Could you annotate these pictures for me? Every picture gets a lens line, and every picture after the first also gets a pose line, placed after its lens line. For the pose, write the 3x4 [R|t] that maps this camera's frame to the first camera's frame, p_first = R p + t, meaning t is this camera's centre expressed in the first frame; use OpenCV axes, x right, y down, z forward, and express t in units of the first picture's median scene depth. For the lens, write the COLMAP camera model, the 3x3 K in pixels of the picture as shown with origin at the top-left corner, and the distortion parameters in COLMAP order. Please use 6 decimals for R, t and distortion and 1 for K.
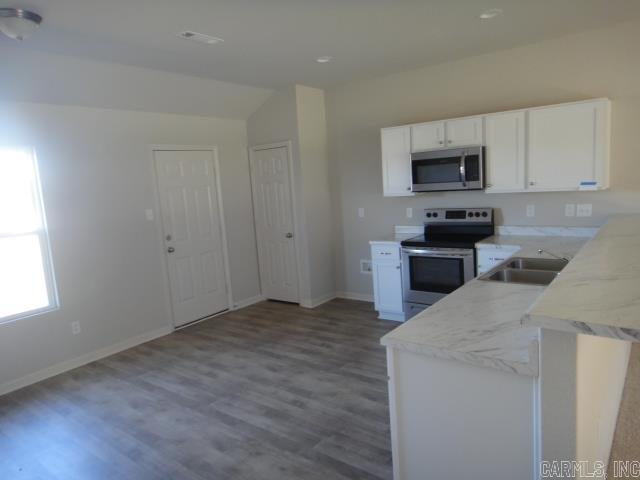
lens RADIAL K [[443.3, 0, 322.5], [0, 443.3, 242.0], [0, 0, 1]] dist [-0.008510, -0.000144]
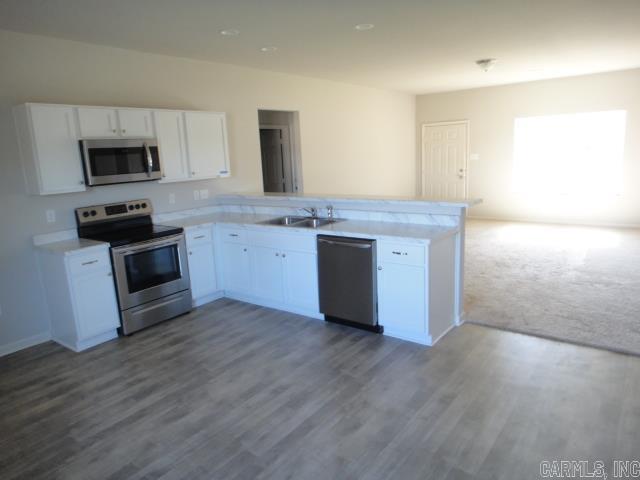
lens RADIAL K [[443.3, 0, 322.3], [0, 443.3, 237.4], [0, 0, 1]] dist [-0.008510, -0.000144]
pose [[-0.012050, -0.116882, 0.993073, -0.685282], [0.201975, 0.972389, 0.116898, -0.027570], [-0.979317, 0.201984, 0.011890, 0.606161]]
